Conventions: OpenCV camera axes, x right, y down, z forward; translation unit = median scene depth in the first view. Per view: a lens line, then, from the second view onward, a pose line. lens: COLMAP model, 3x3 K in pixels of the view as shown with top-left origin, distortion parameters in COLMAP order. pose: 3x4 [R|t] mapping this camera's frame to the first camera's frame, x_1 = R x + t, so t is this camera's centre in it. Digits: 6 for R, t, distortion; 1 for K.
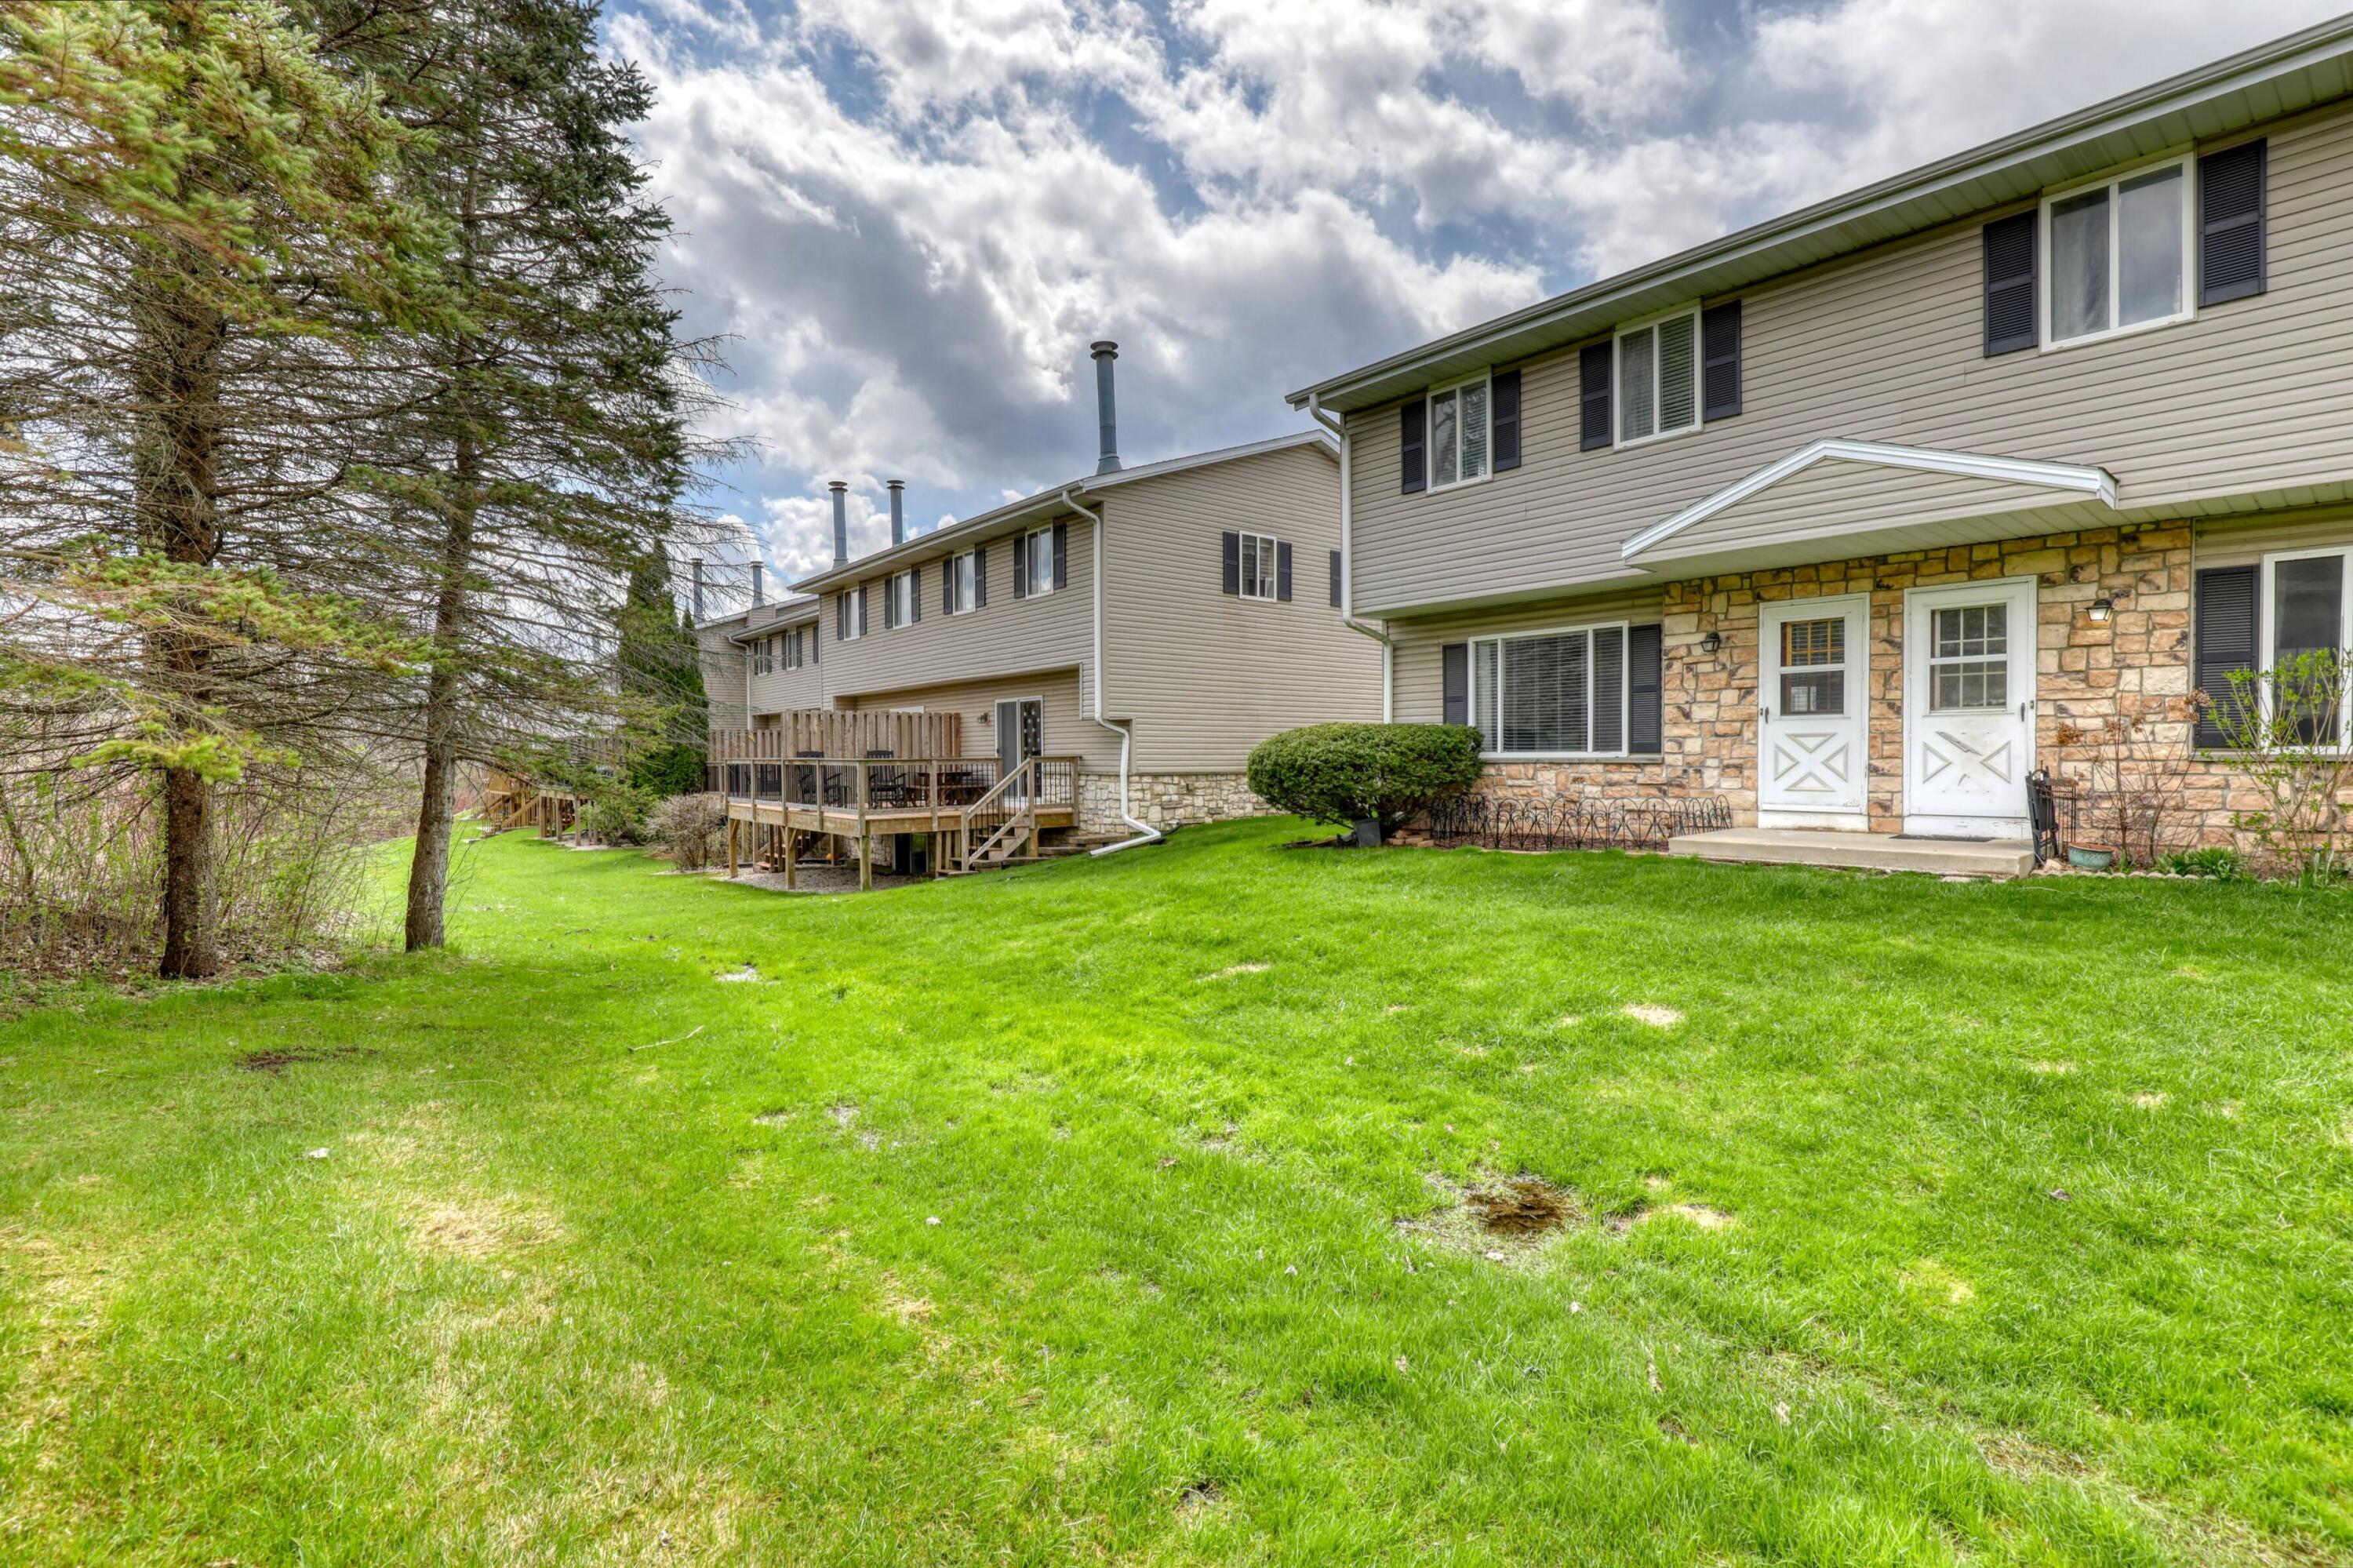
lens RADIAL K [[1076.8, 0, 1205.8], [0, 1076.8, 777.6], [0, 0, 1]] dist [-0.034176, 0.007292]
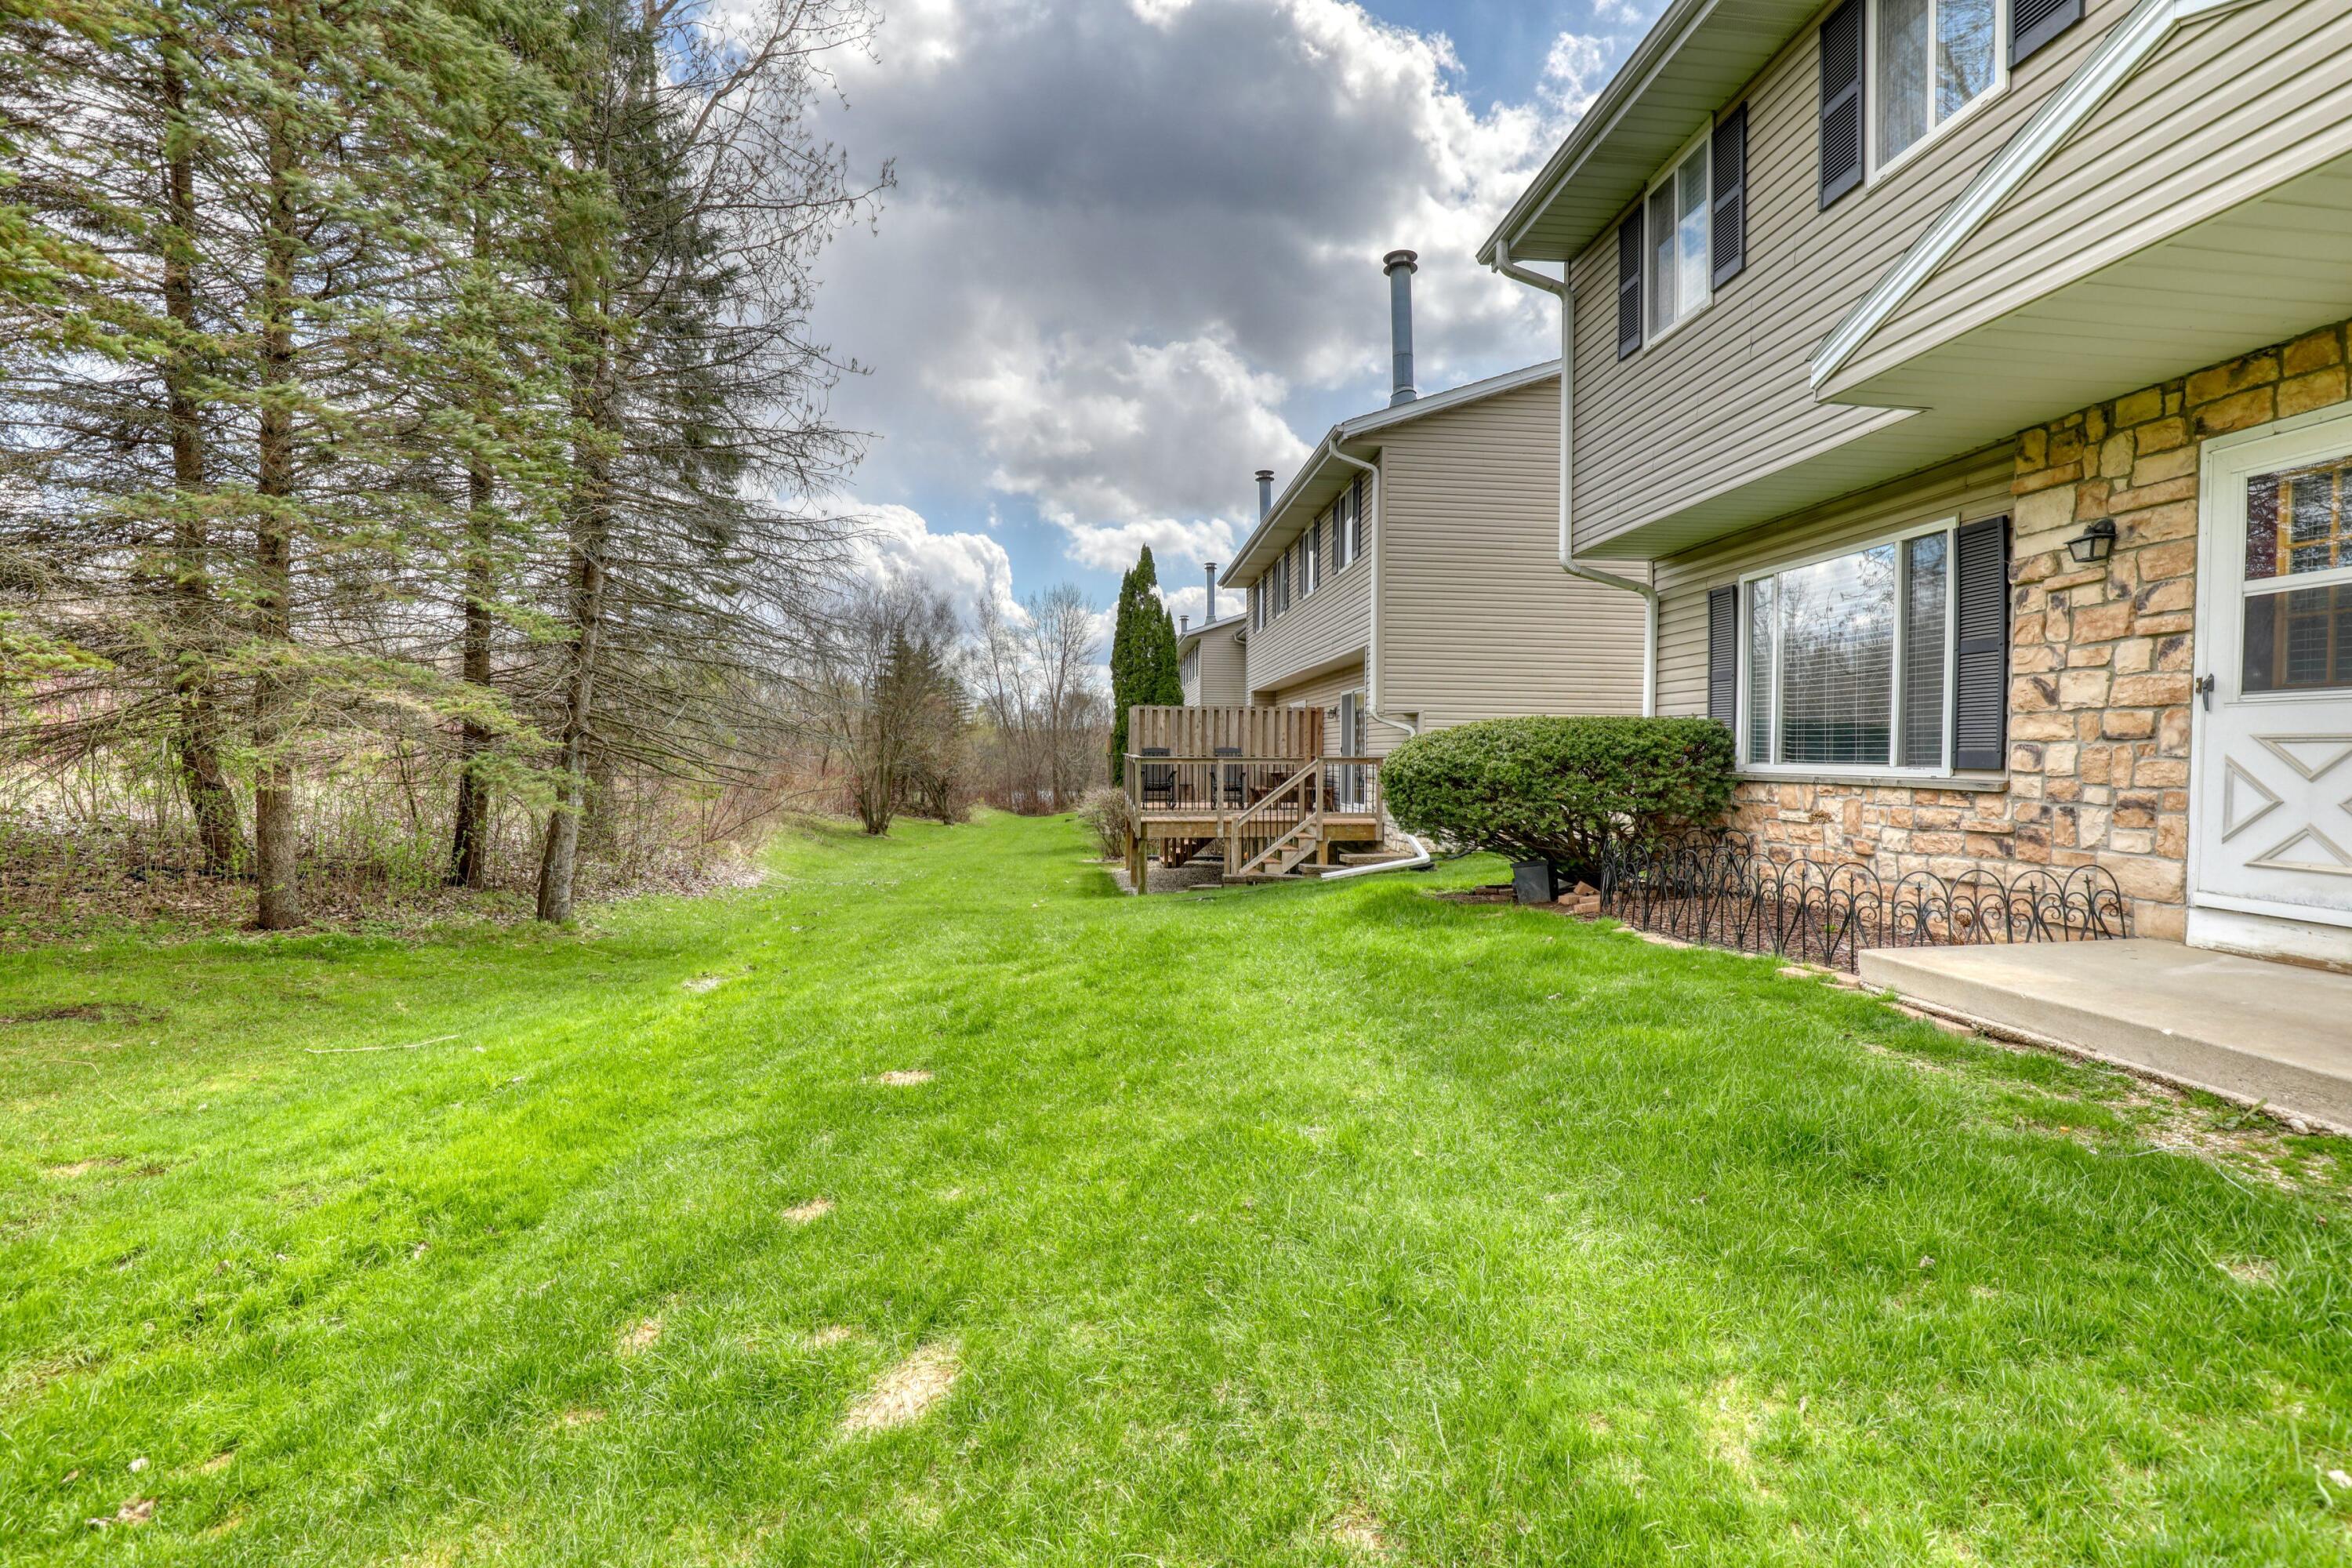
lens RADIAL K [[1076.3, 0, 1205.3], [0, 1076.3, 777.6], [0, 0, 1]] dist [-0.034176, 0.007292]
pose [[0.820727, 0.028371, -0.570616, 0.403864], [-0.026708, 0.999580, 0.011284, -0.015978], [0.570696, 0.005979, 0.821140, 0.378208]]
